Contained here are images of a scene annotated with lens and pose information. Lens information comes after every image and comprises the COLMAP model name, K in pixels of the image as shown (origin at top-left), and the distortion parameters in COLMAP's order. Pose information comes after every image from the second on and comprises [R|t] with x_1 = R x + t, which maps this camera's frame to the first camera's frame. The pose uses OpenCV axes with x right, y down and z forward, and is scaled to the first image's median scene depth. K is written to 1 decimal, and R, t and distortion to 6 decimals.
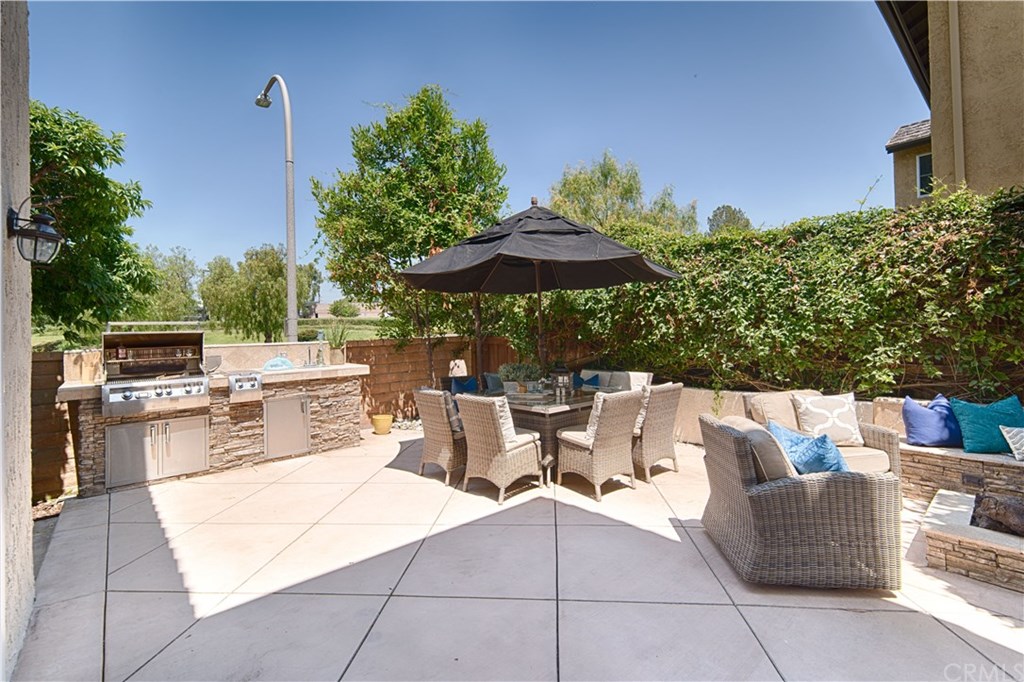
lens RADIAL K [[448.8, 0, 521.4], [0, 448.8, 334.9], [0, 0, 1]] dist [0.018301, -0.005158]
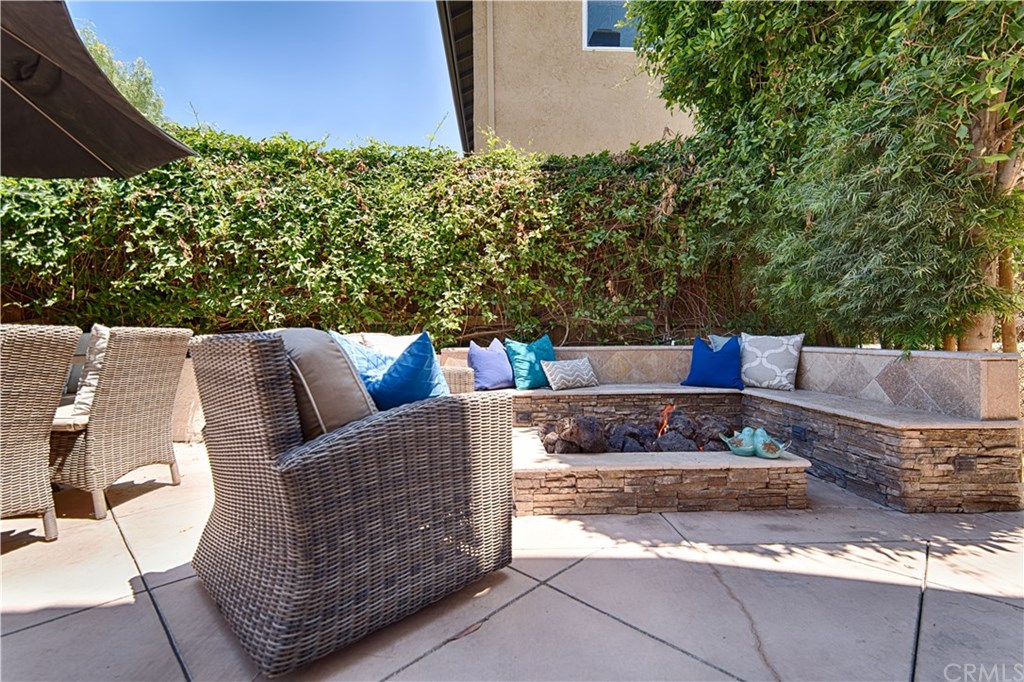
lens RADIAL K [[448.8, 0, 521.4], [0, 448.8, 334.9], [0, 0, 1]] dist [0.018301, -0.005158]
pose [[0.622422, 0.025248, 0.782274, 0.162219], [-0.007845, 0.999631, -0.026022, 0.124530], [-0.782642, 0.010059, 0.622390, 0.293029]]
